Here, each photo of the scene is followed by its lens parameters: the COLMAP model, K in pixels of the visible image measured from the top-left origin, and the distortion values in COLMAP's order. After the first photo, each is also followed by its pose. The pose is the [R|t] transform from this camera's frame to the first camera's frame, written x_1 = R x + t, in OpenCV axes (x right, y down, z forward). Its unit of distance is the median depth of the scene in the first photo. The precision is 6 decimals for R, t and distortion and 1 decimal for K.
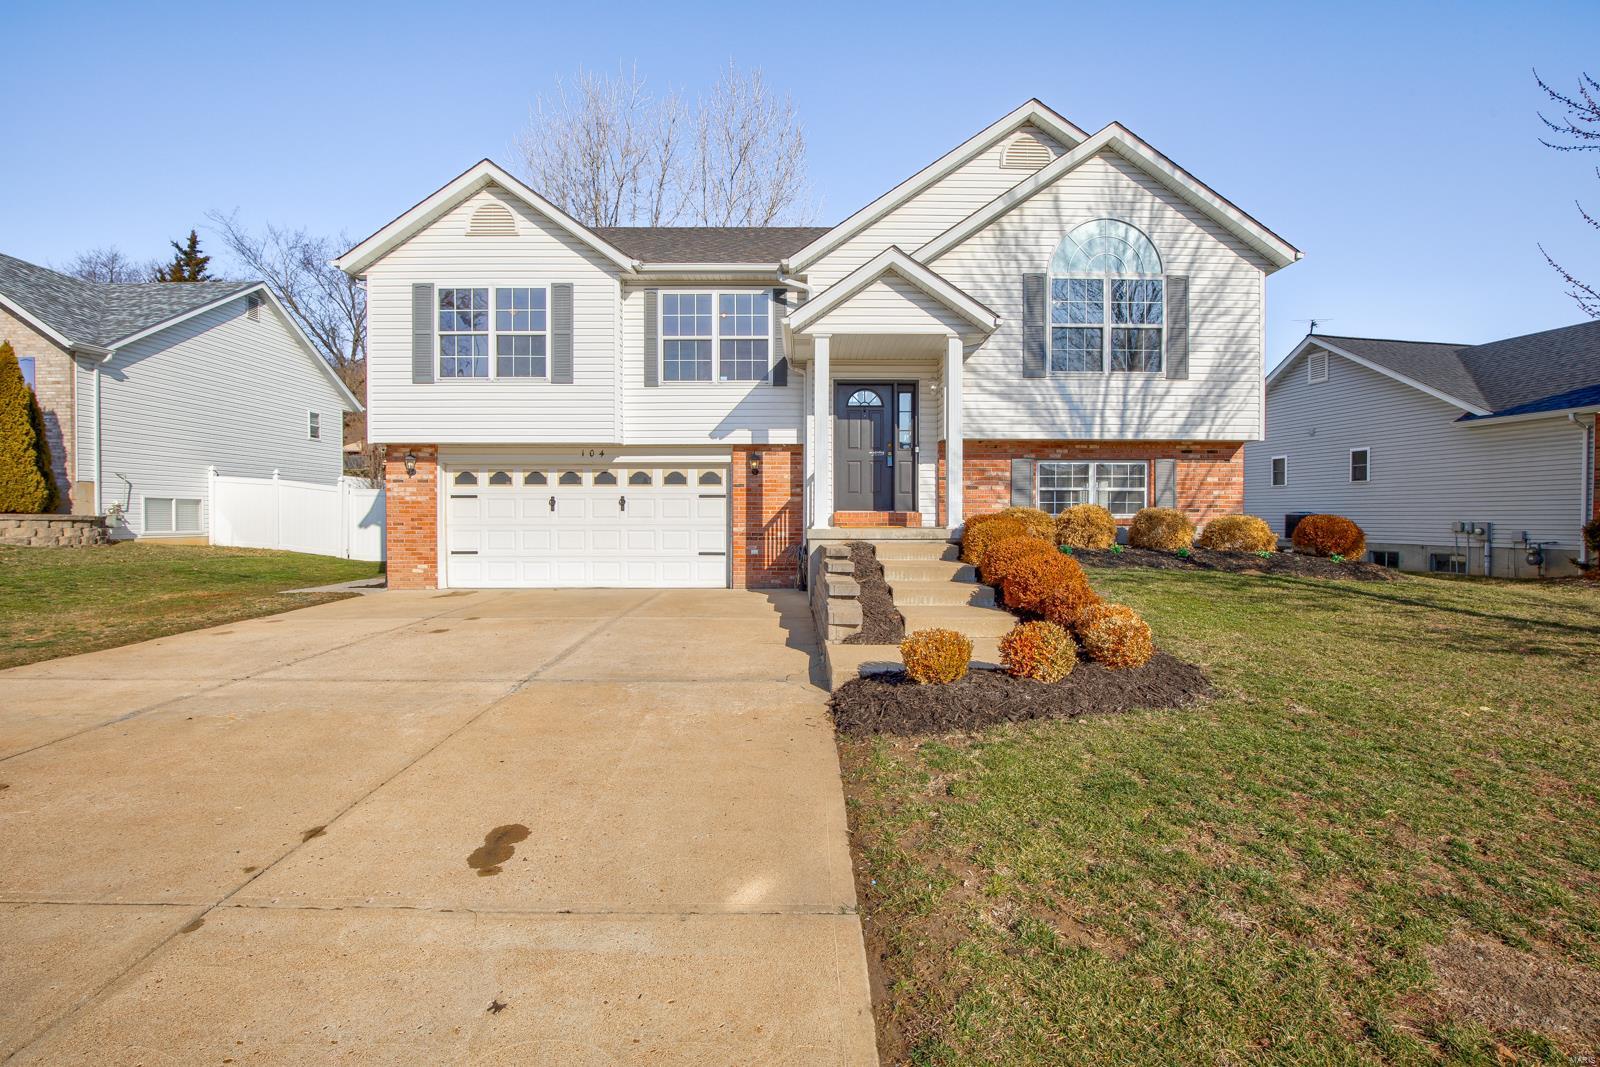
lens RADIAL K [[792.9, 0, 802.7], [0, 792.9, 531.5], [0, 0, 1]] dist [-0.026170, 0.000076]
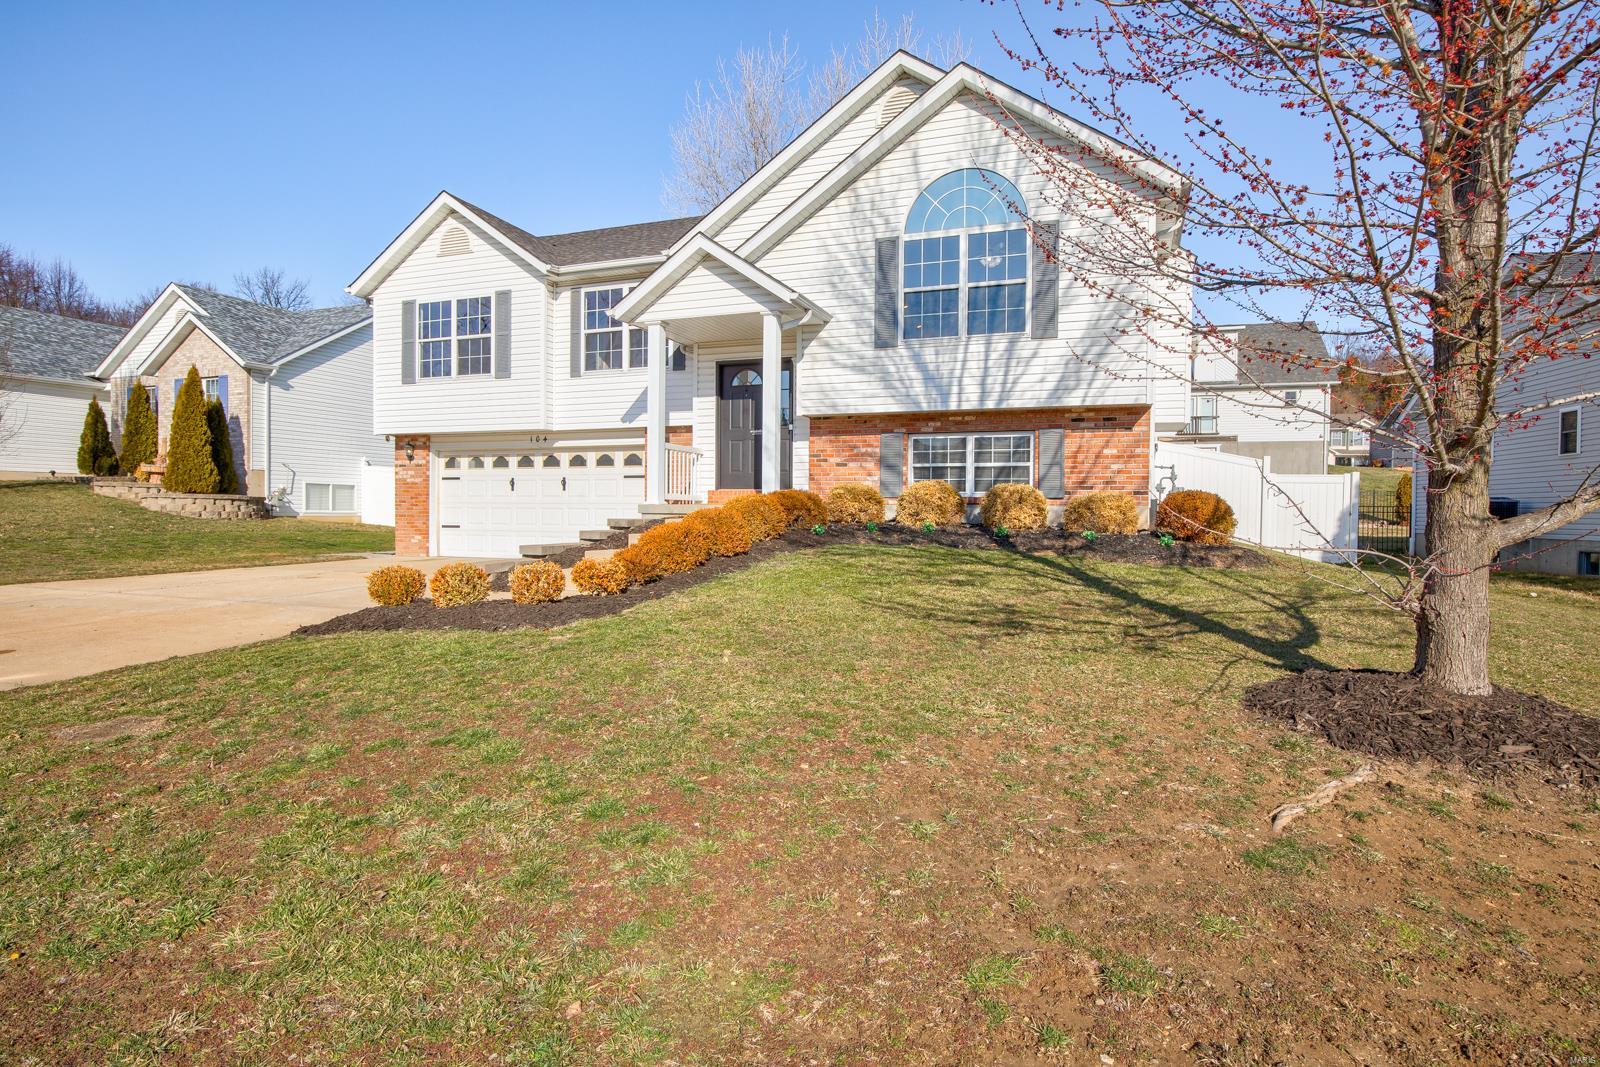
lens RADIAL K [[900.8, 0, 797.8], [0, 900.8, 527.4], [0, 0, 1]] dist [-0.017064, -0.000412]
pose [[0.924414, 0.013379, -0.381155, 0.588853], [-0.013806, 0.999903, 0.001614, 0.020246], [0.381139, 0.003771, 0.924510, -0.037475]]
